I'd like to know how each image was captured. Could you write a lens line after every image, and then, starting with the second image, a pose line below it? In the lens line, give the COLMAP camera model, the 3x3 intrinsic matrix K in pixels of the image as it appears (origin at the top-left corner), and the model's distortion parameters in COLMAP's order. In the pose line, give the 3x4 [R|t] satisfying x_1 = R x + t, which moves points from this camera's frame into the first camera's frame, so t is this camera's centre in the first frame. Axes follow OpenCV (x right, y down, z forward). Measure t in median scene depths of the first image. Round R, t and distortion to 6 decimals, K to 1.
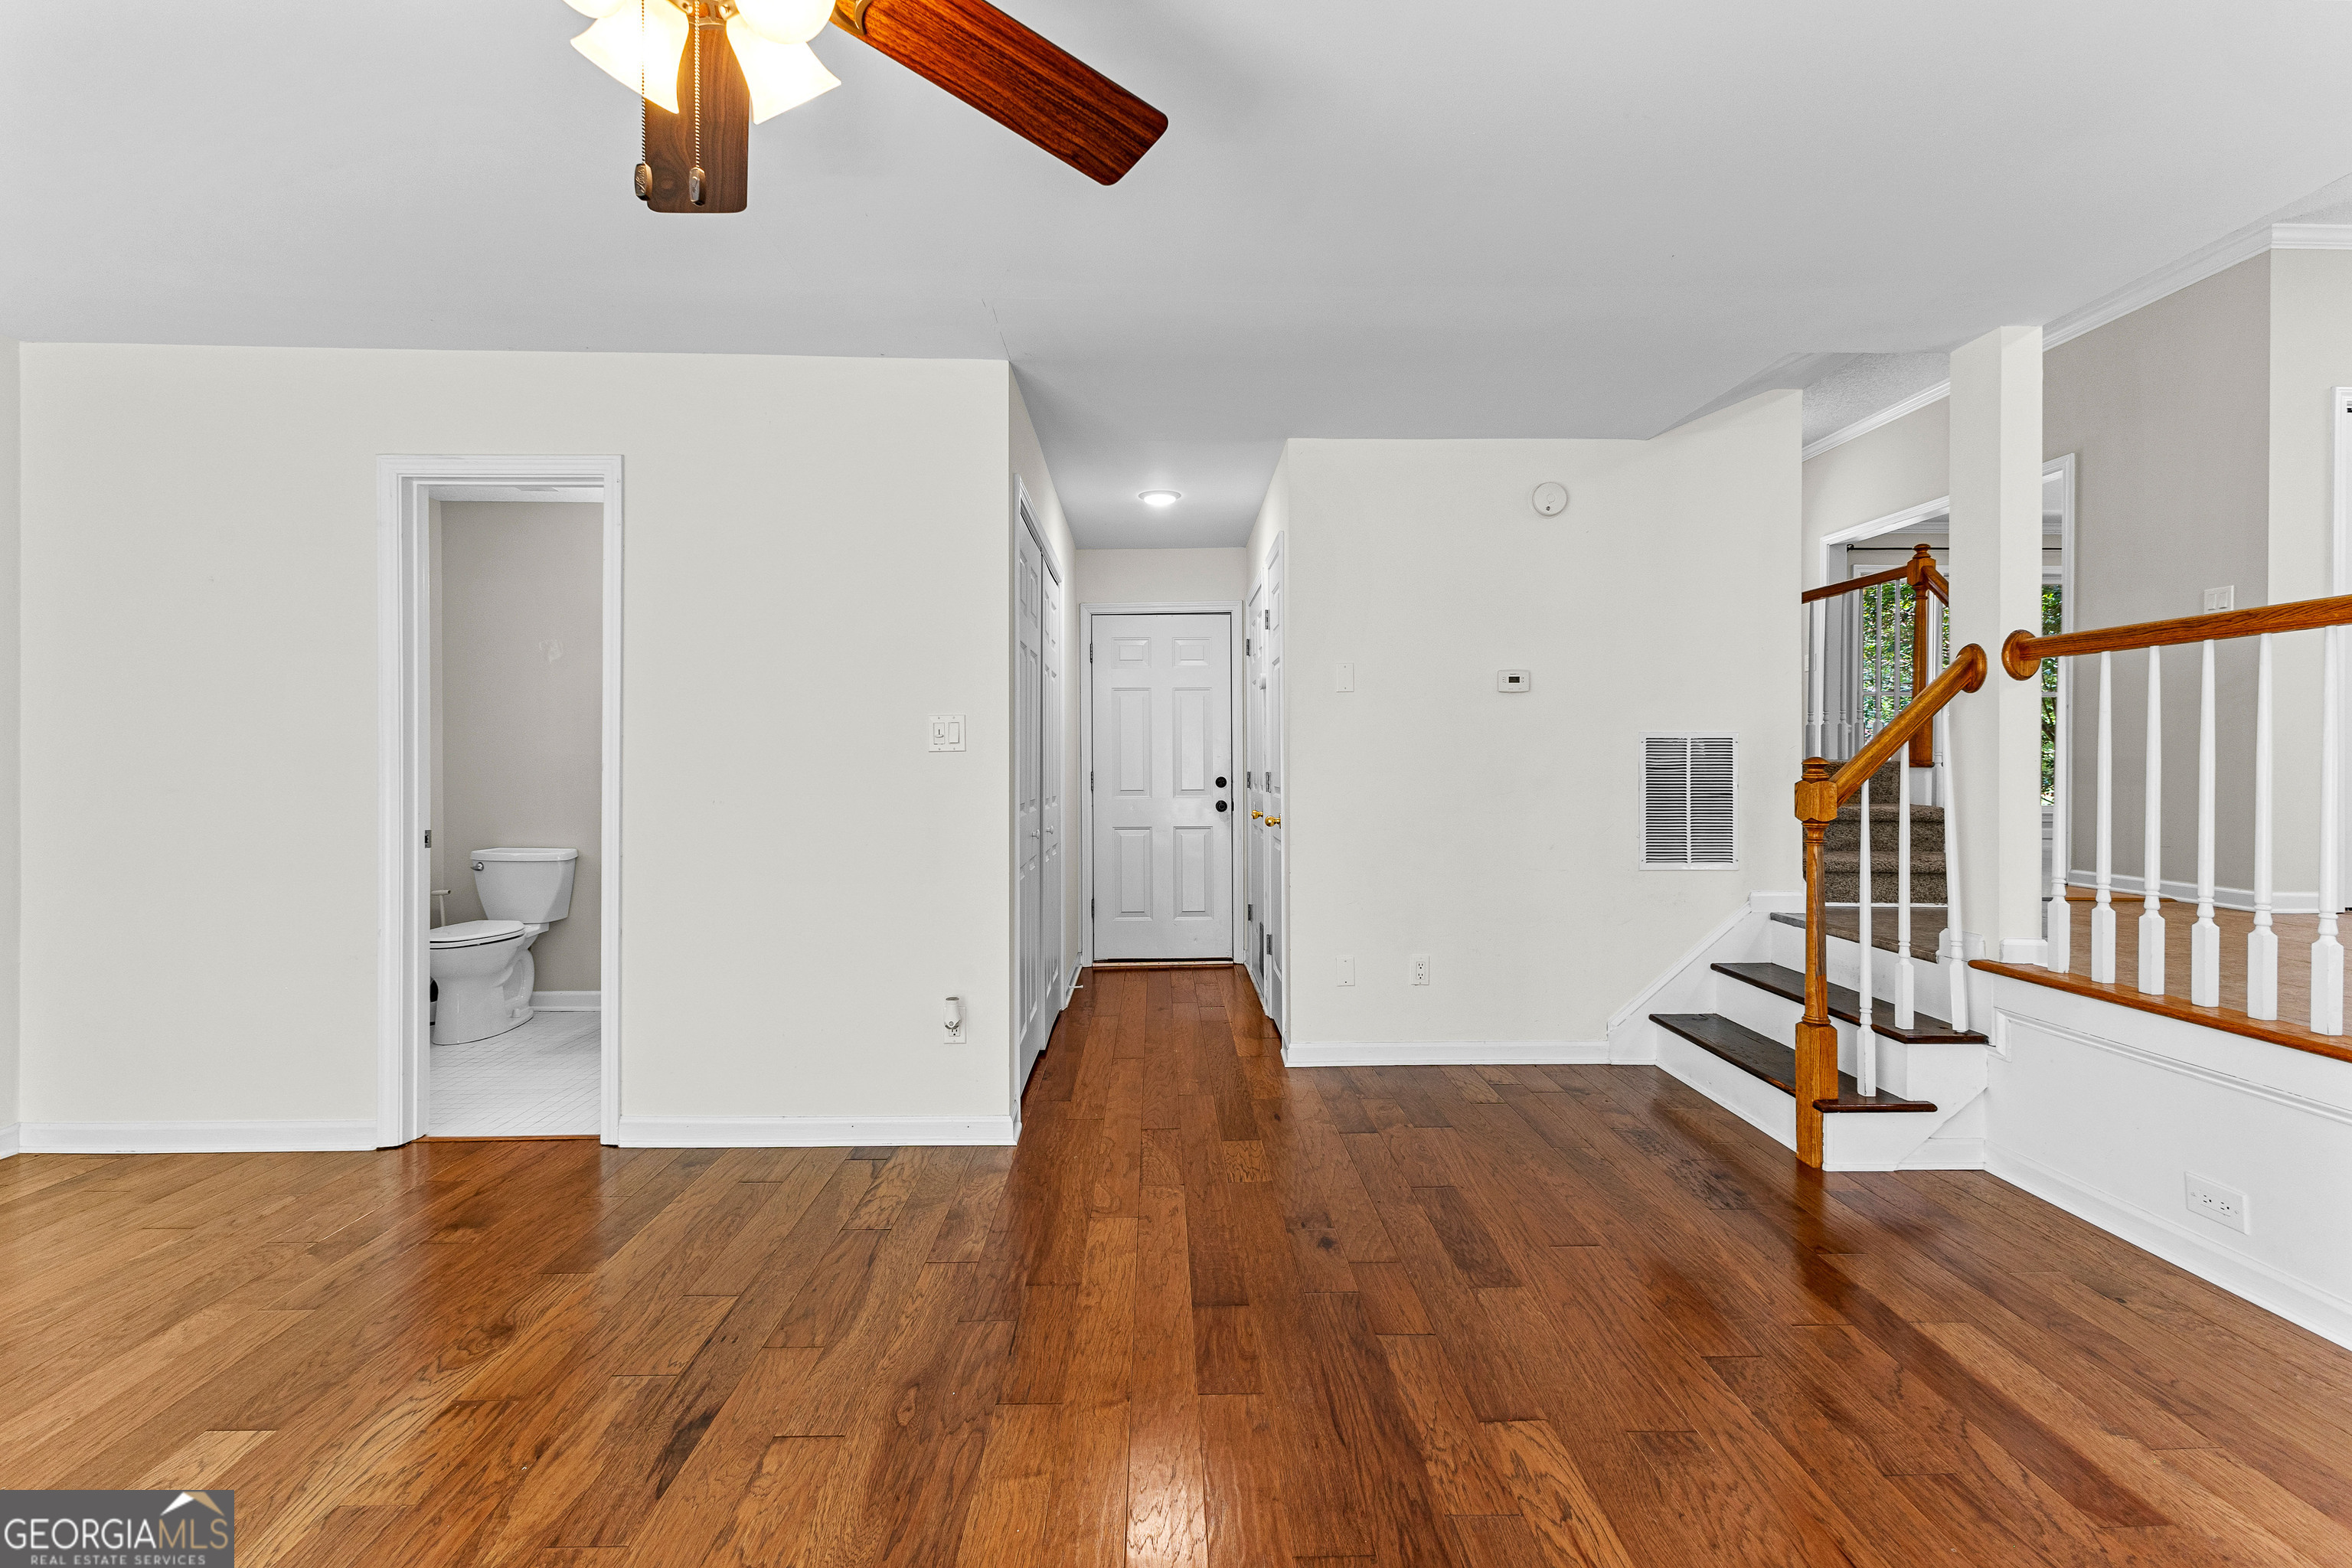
lens RADIAL K [[1023.3, 0, 1185.0], [0, 1023.3, 765.2], [0, 0, 1]] dist [0.011454, -0.000482]
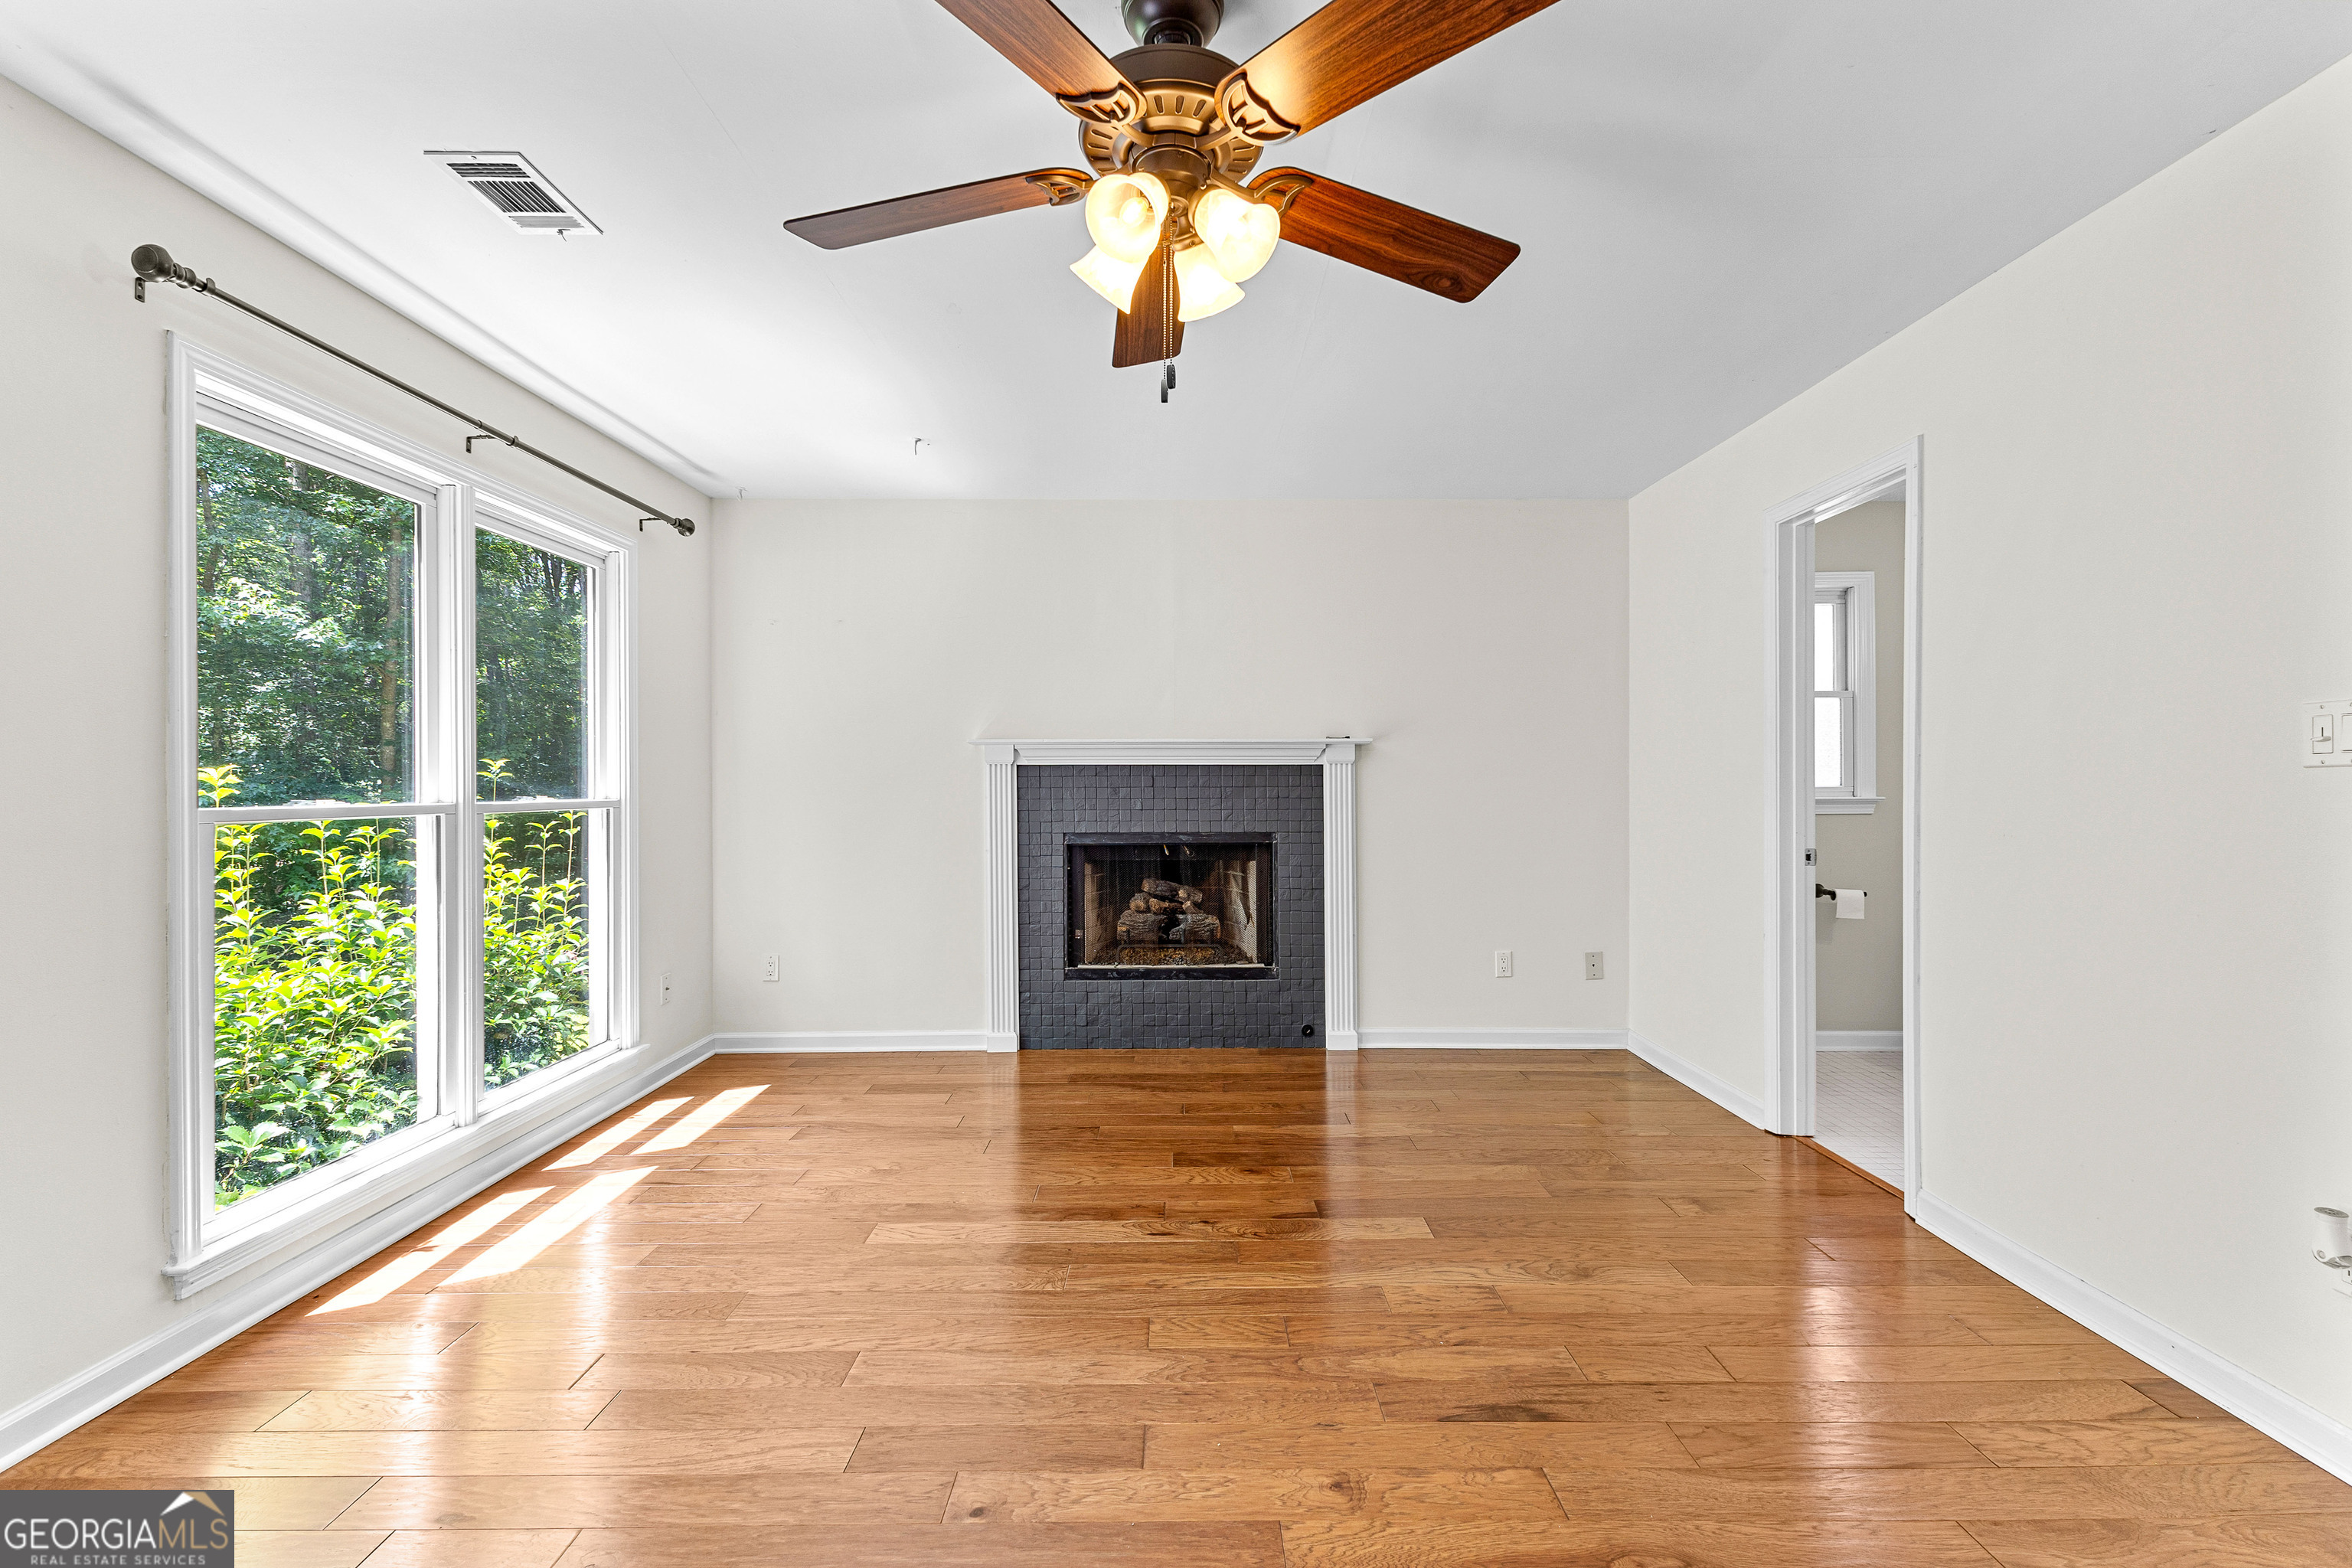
lens RADIAL K [[1026.8, 0, 1181.6], [0, 1026.8, 785.2], [0, 0, 1]] dist [0.007534, -0.000003]
pose [[-0.023346, 0.002256, -0.999725, 0.373836], [-0.001830, 0.999996, 0.002300, -0.003731], [0.999726, 0.001883, -0.023342, 0.421727]]
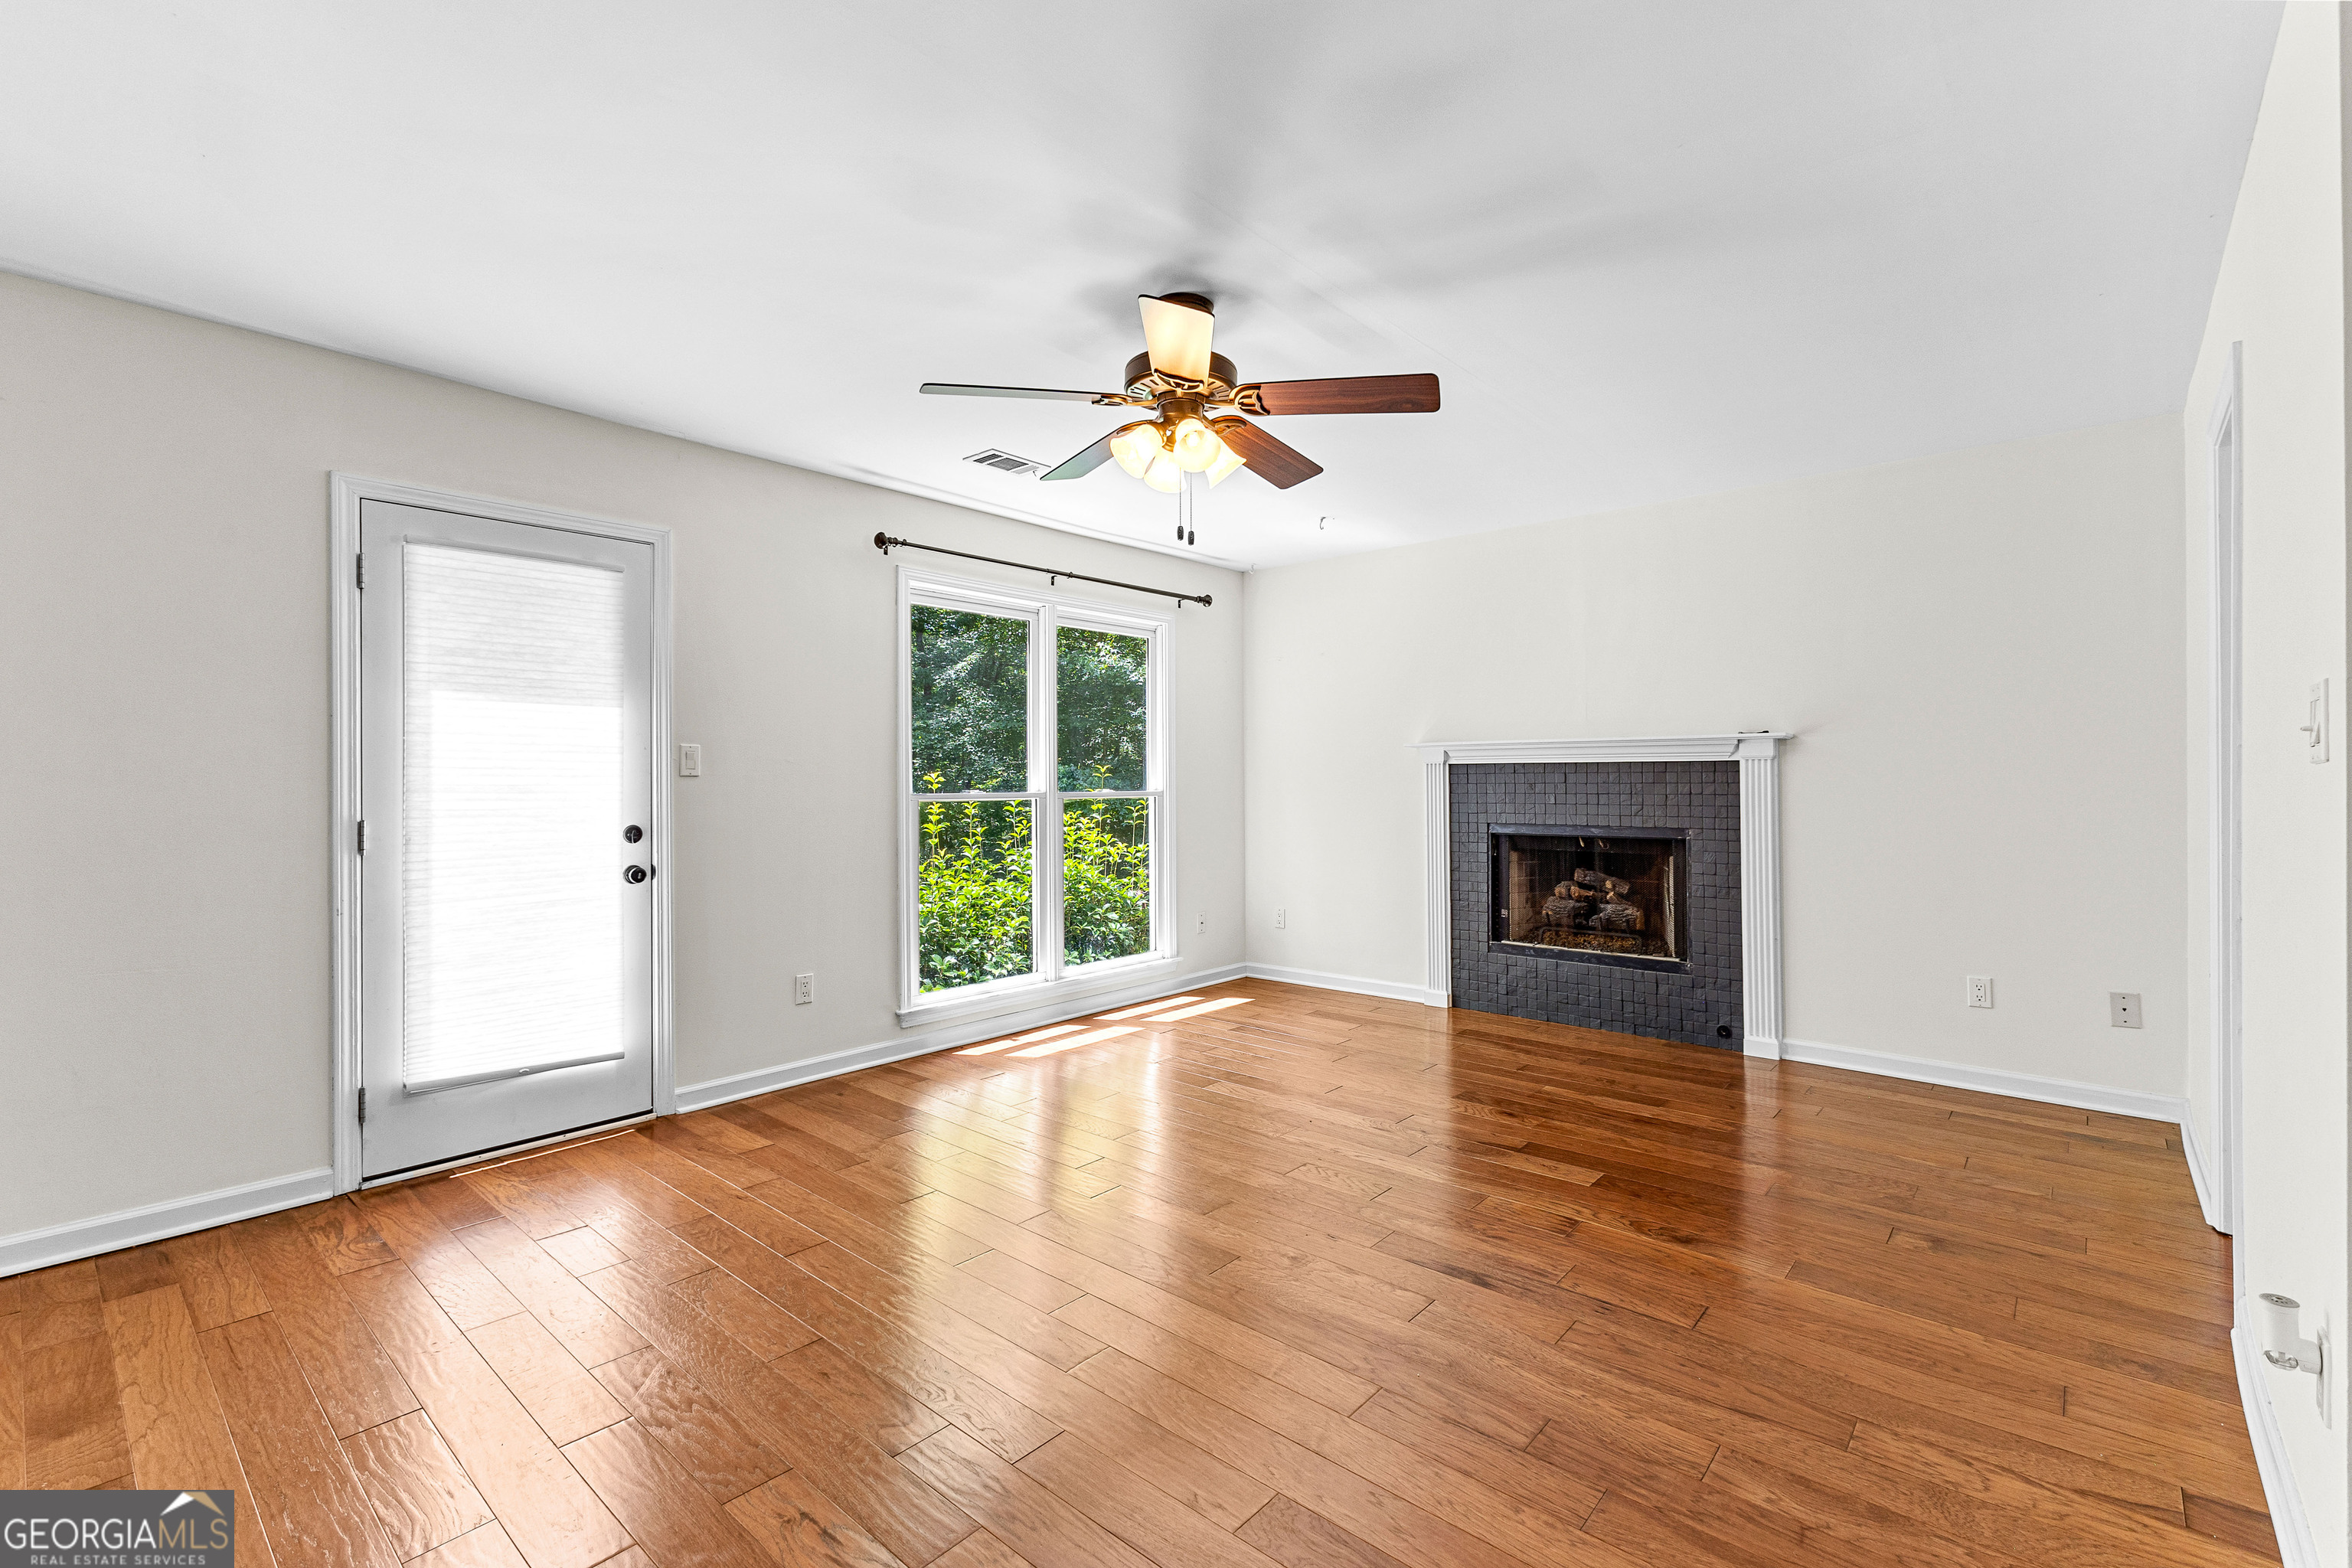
lens RADIAL K [[1021.8, 0, 1176.0], [0, 1021.8, 784.0], [0, 0, 1]] dist [0.009872, 0.000061]
pose [[-0.684524, 0.005327, -0.728971, 0.481286], [0.000901, 0.999979, 0.006461, -0.007403], [0.728990, 0.003766, -0.684514, 1.028618]]
